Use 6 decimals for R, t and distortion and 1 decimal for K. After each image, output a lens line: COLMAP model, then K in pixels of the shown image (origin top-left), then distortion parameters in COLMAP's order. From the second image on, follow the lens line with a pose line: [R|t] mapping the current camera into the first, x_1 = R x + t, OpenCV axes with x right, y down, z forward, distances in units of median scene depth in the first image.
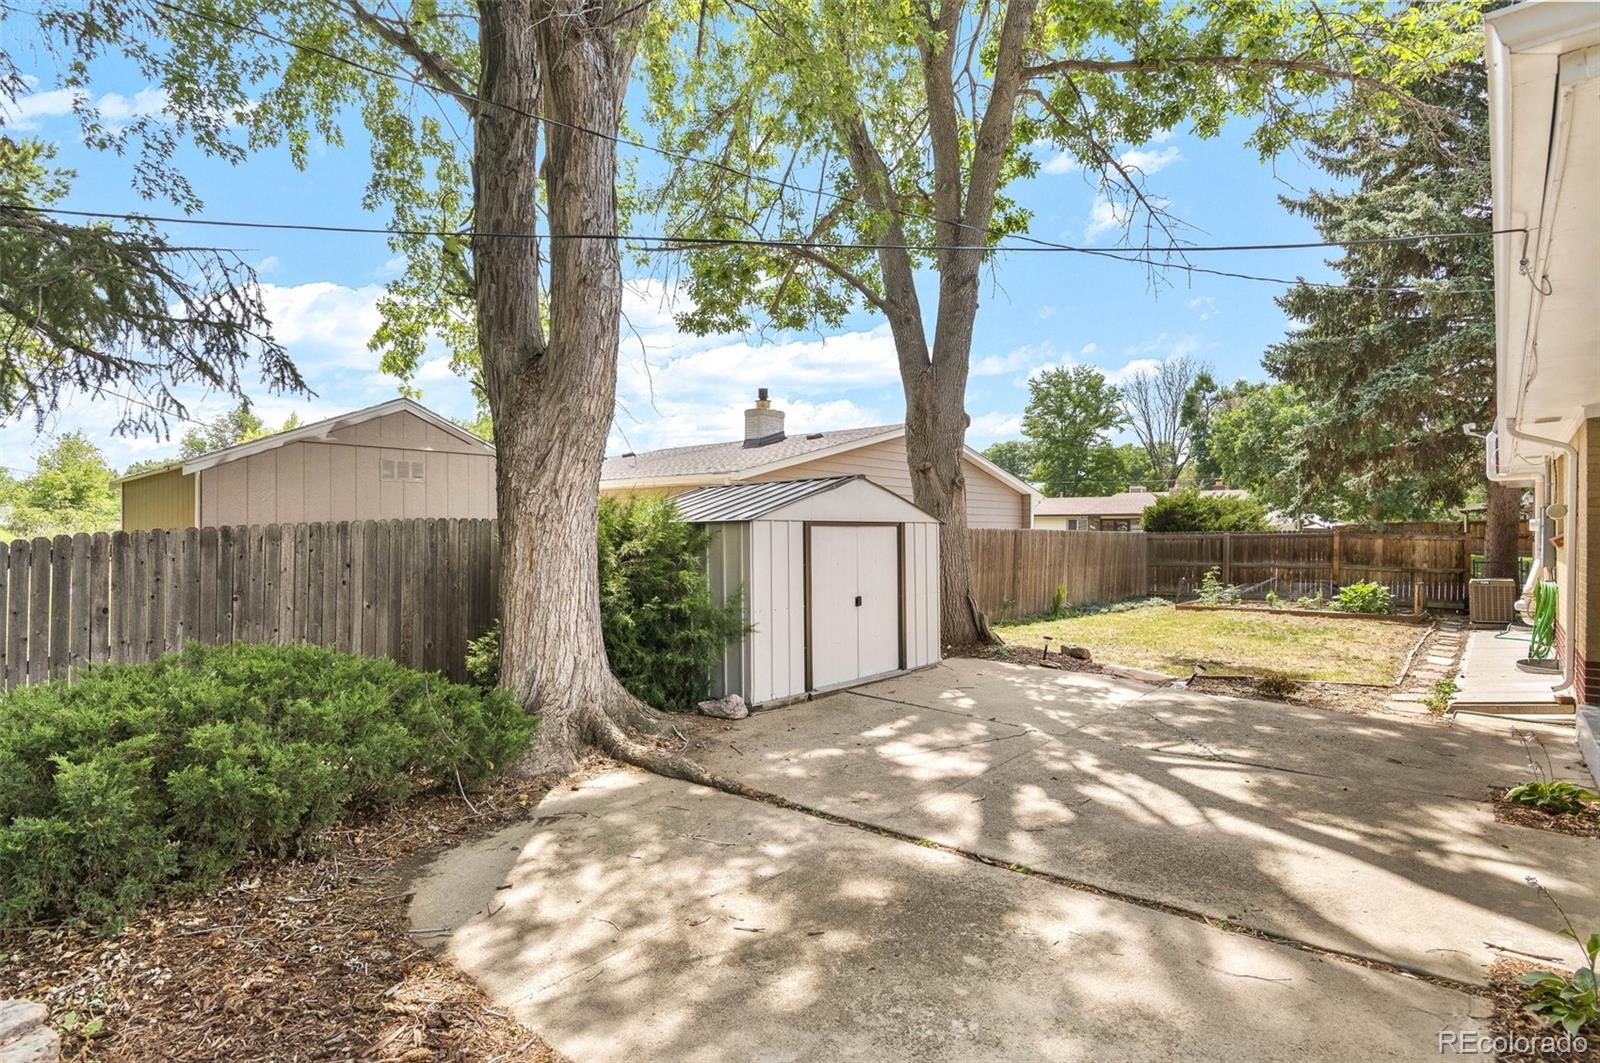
lens RADIAL K [[799.7, 0, 797.4], [0, 799.7, 528.8], [0, 0, 1]] dist [-0.004338, -0.000331]
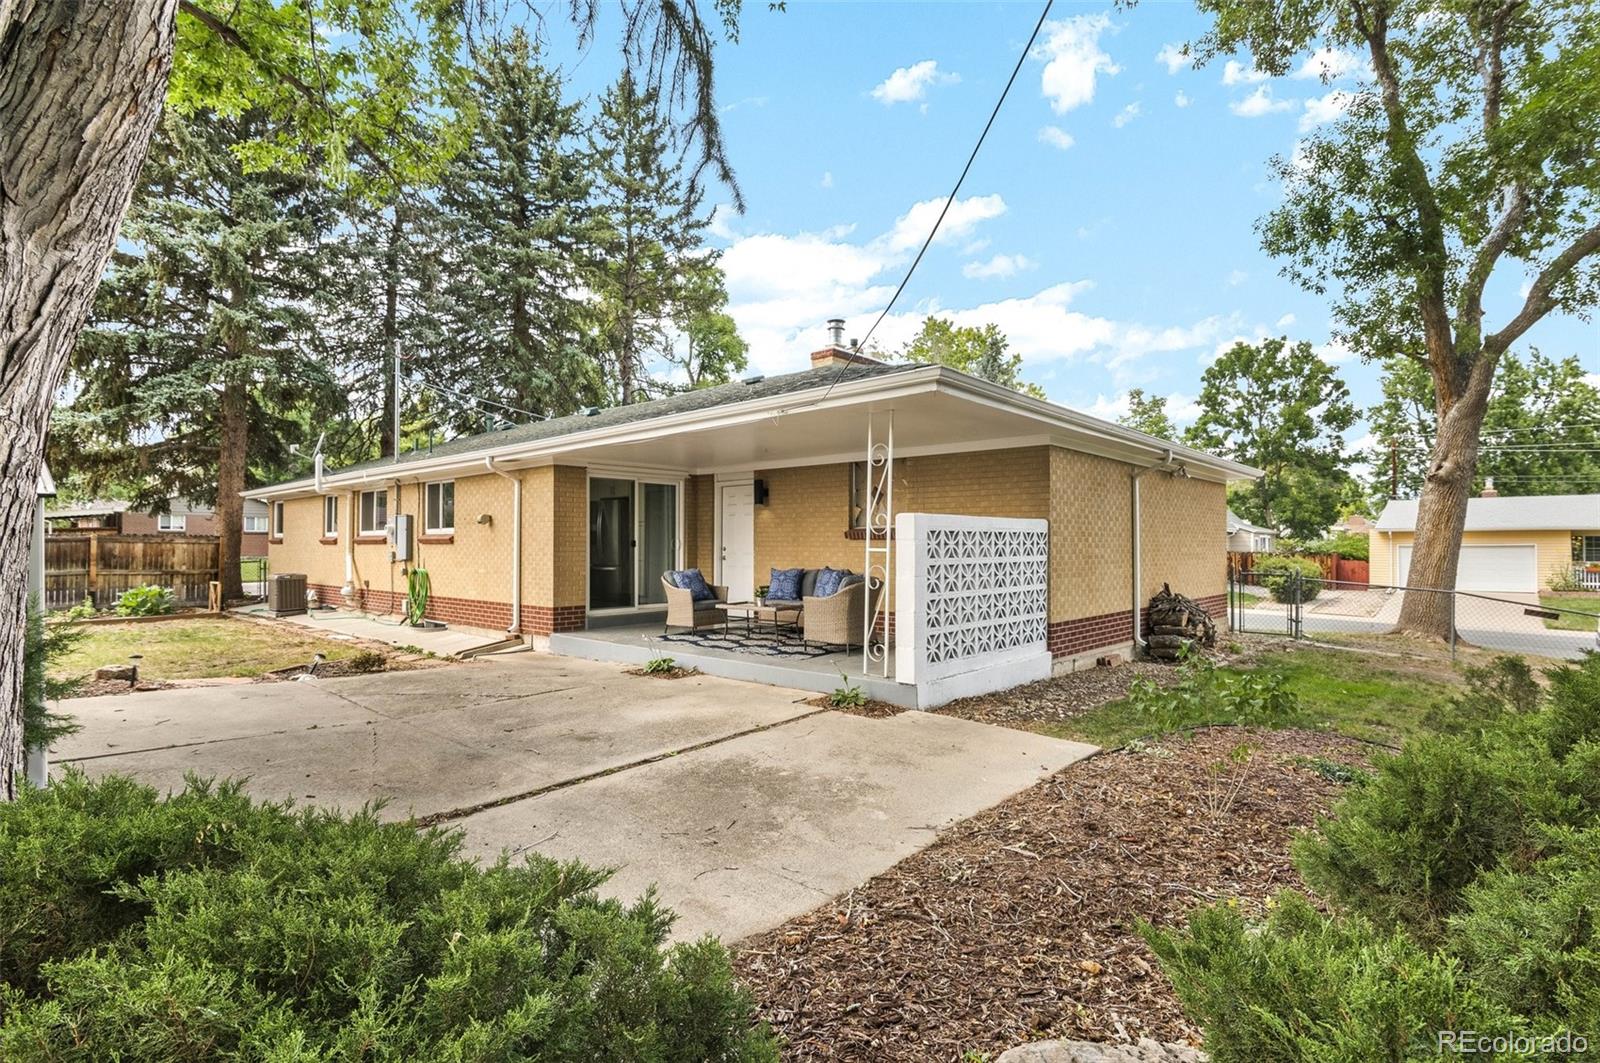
lens RADIAL K [[799.7, 0, 797.4], [0, 799.7, 528.8], [0, 0, 1]] dist [-0.004338, -0.000331]
pose [[0.004115, 0.015010, 0.999879, -0.356900], [-0.001416, 0.999886, -0.015005, 0.012608], [-0.999991, -0.001354, 0.004136, 0.234920]]
